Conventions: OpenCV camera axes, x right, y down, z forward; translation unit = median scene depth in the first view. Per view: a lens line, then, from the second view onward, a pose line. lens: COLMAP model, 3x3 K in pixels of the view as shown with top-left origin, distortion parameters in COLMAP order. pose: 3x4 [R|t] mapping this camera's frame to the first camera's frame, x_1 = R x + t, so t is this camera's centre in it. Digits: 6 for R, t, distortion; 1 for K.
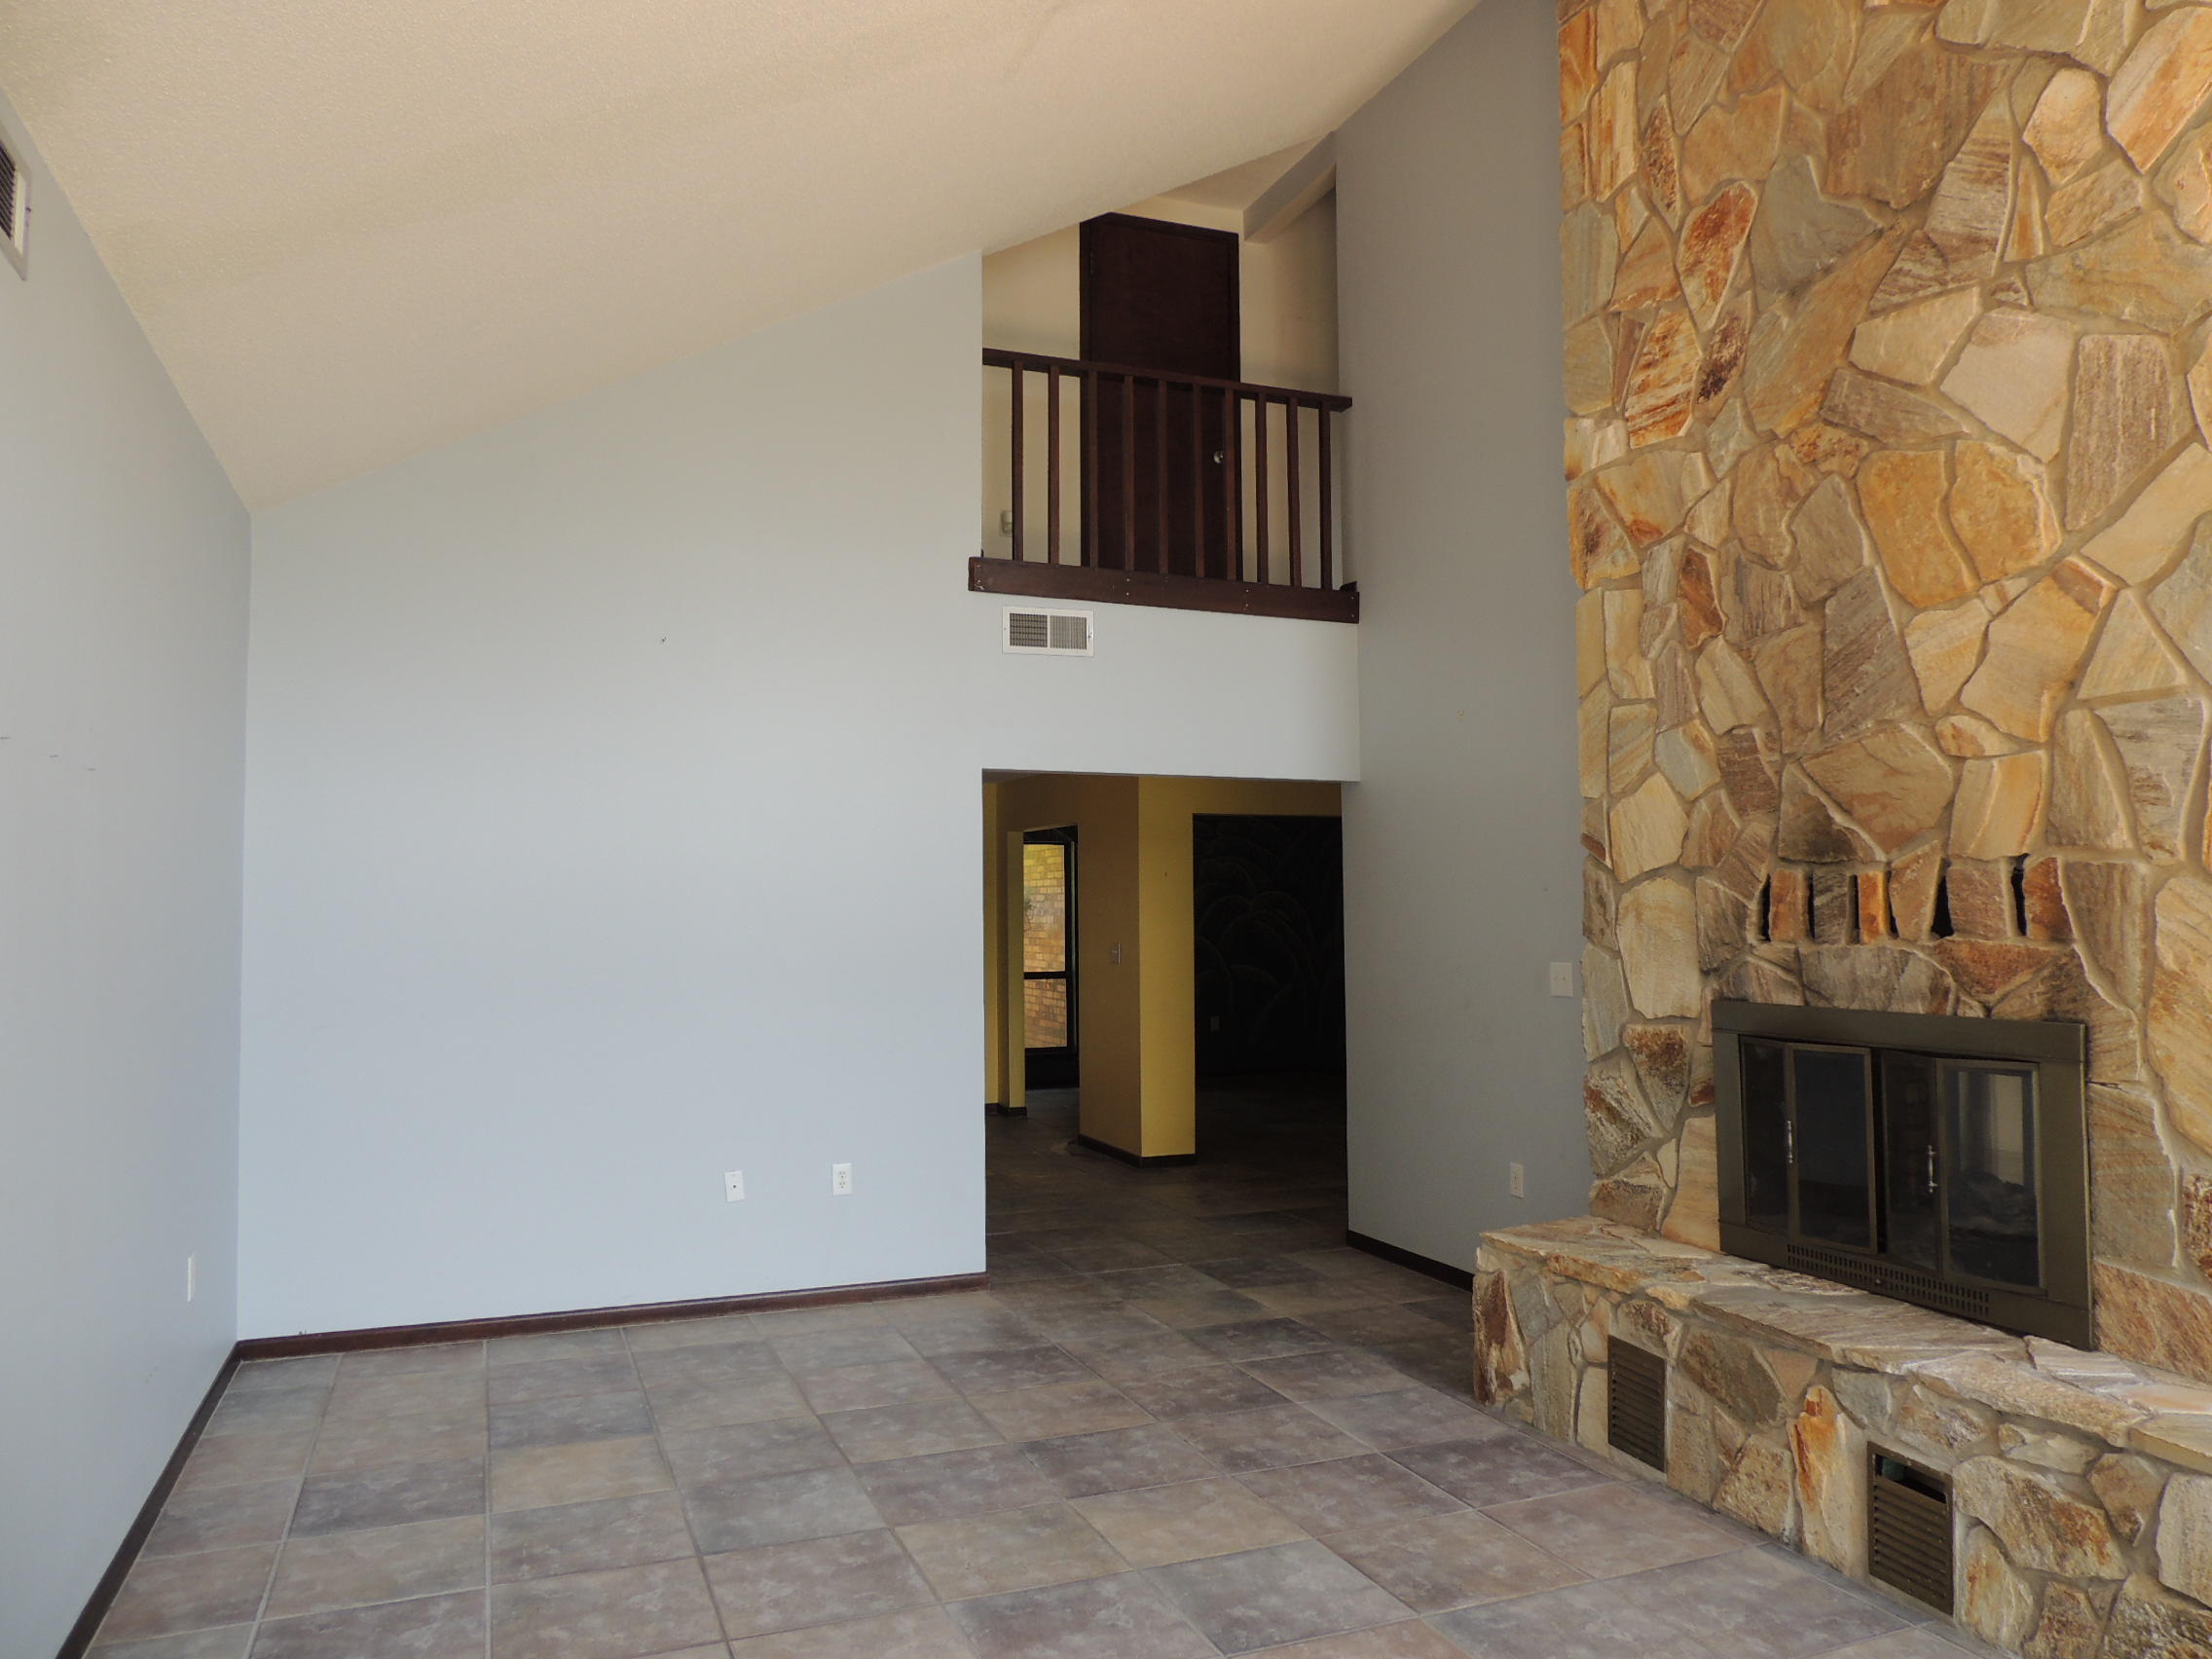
lens RADIAL K [[1569.3, 0, 1117.0], [0, 1569.3, 838.4], [0, 0, 1]] dist [-0.036788, 0.019430]
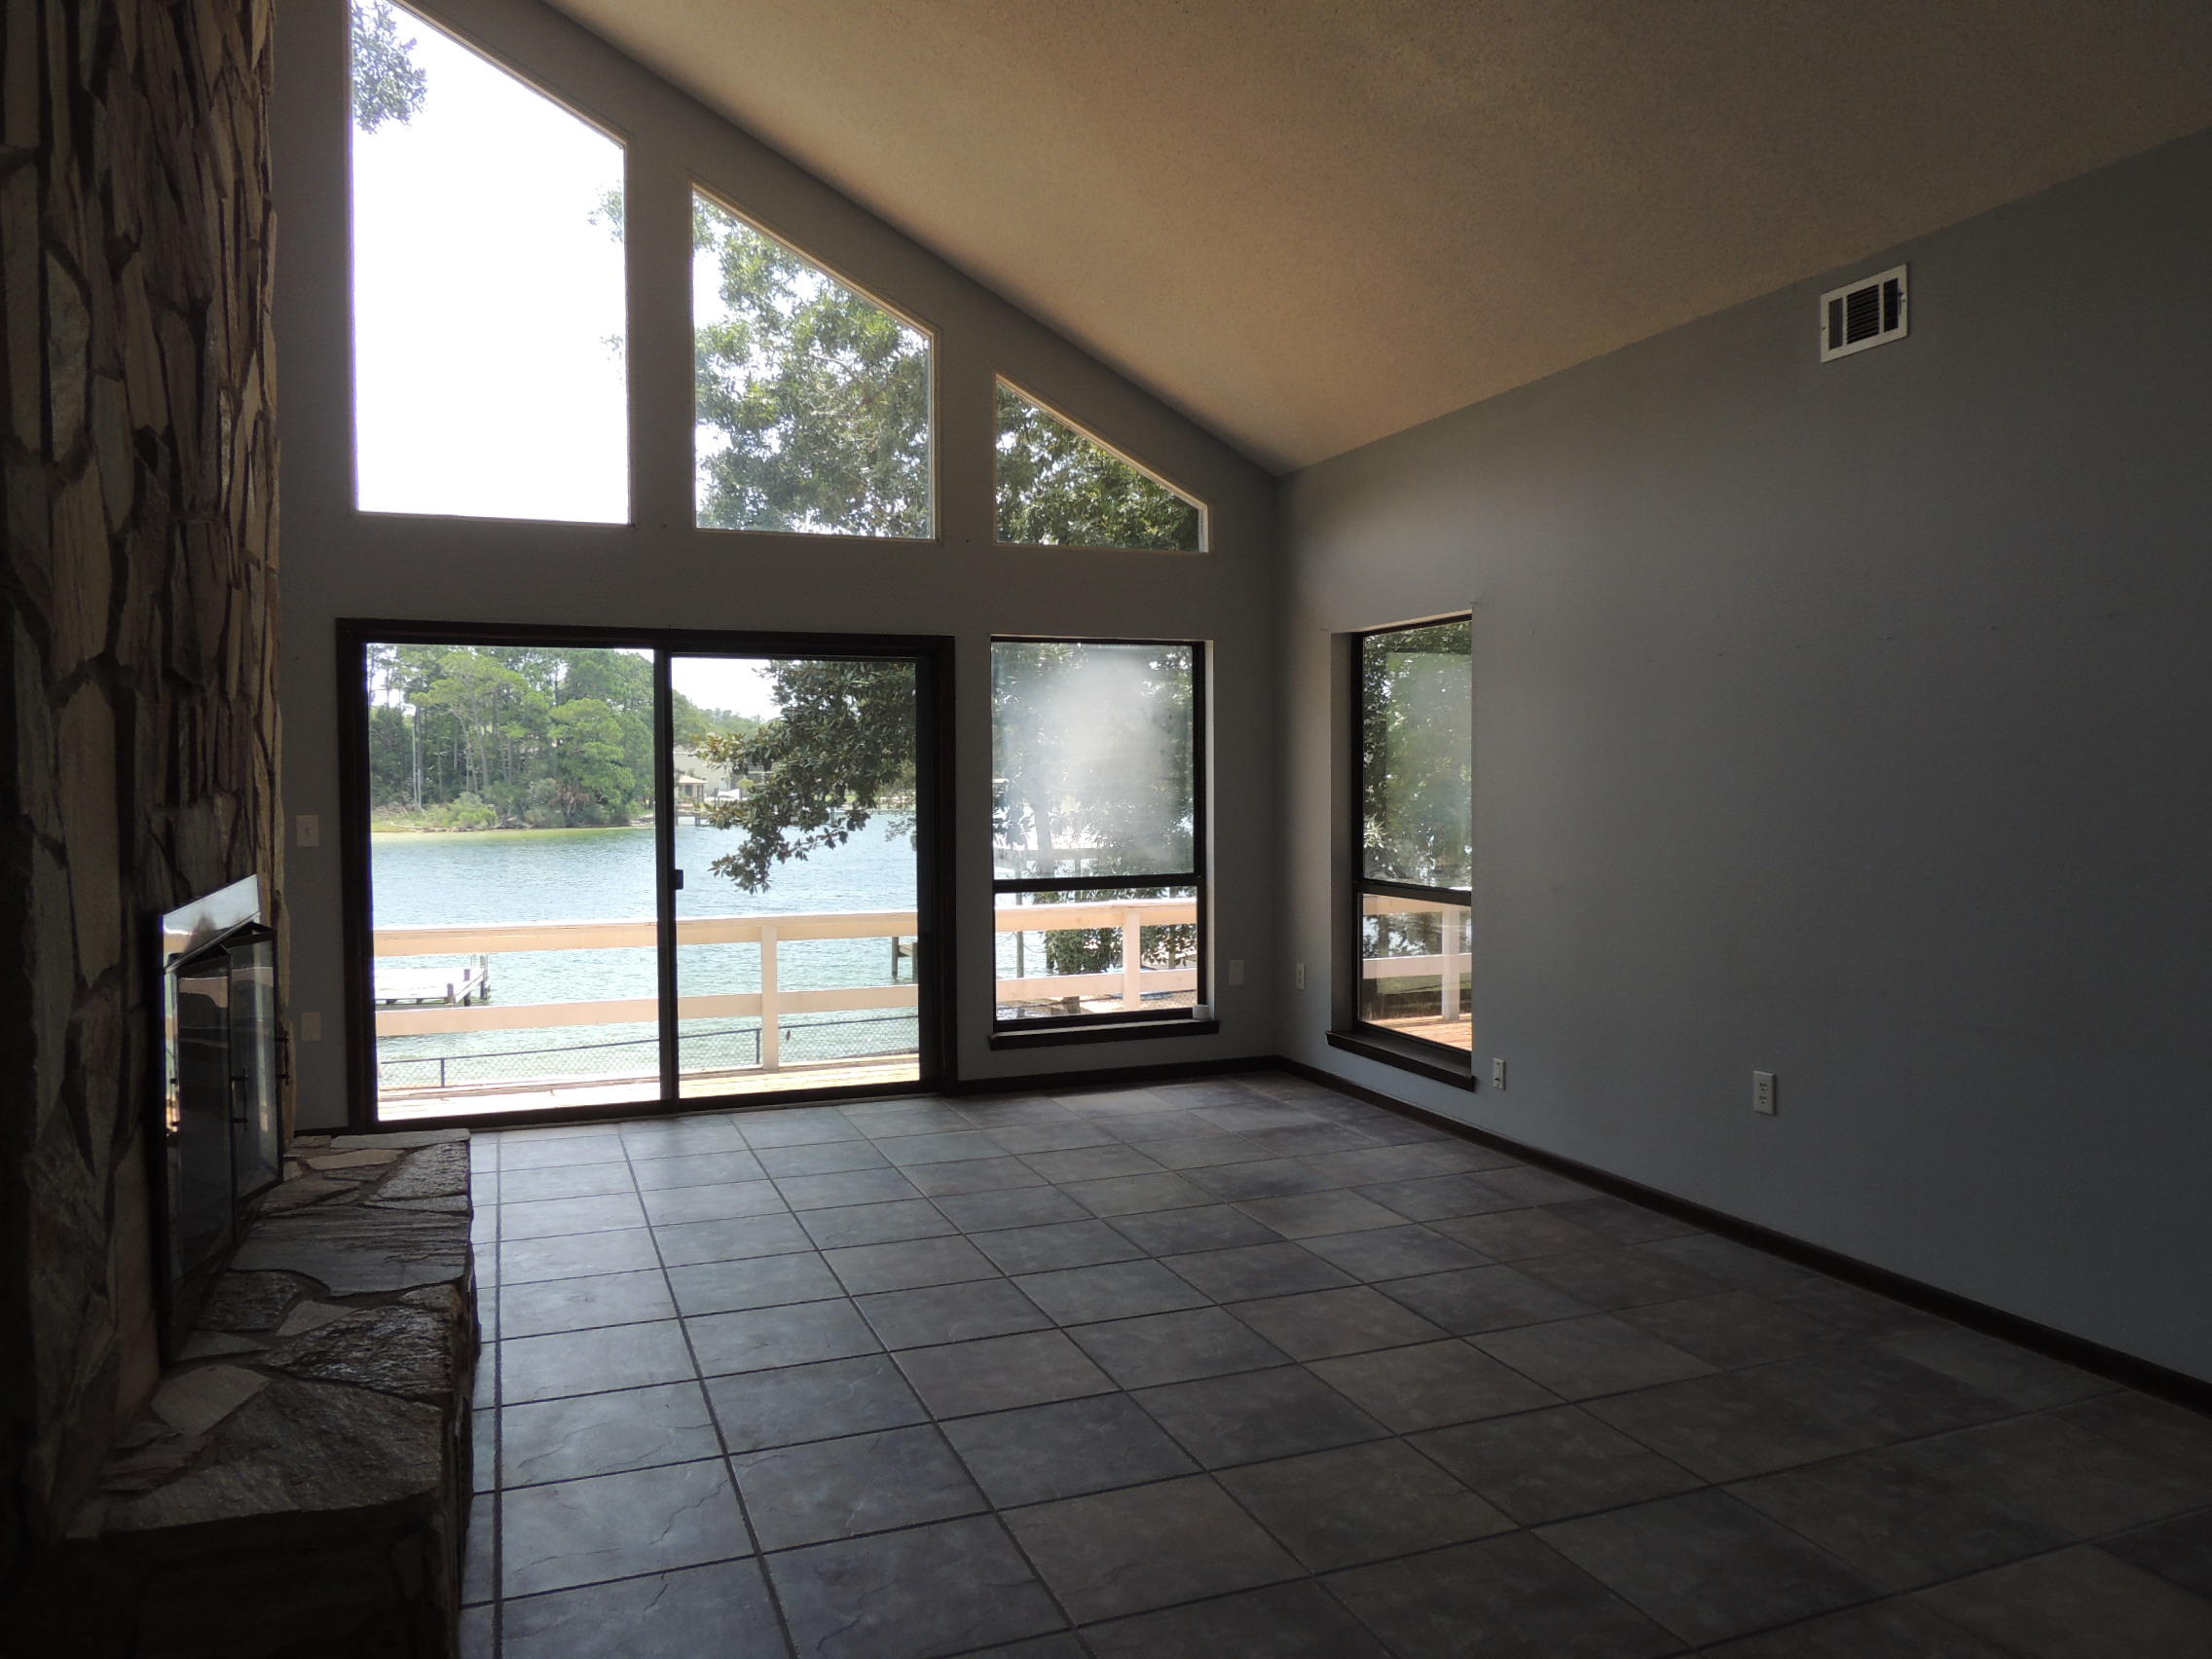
lens RADIAL K [[1569.3, 0, 1098.1], [0, 1569.3, 822.7], [0, 0, 1]] dist [-0.036788, 0.019430]
pose [[-0.999556, 0.016292, 0.024960, 0.046758], [0.015950, 0.999777, -0.013855, 0.102425], [-0.025180, -0.013450, -0.999592, 1.923890]]
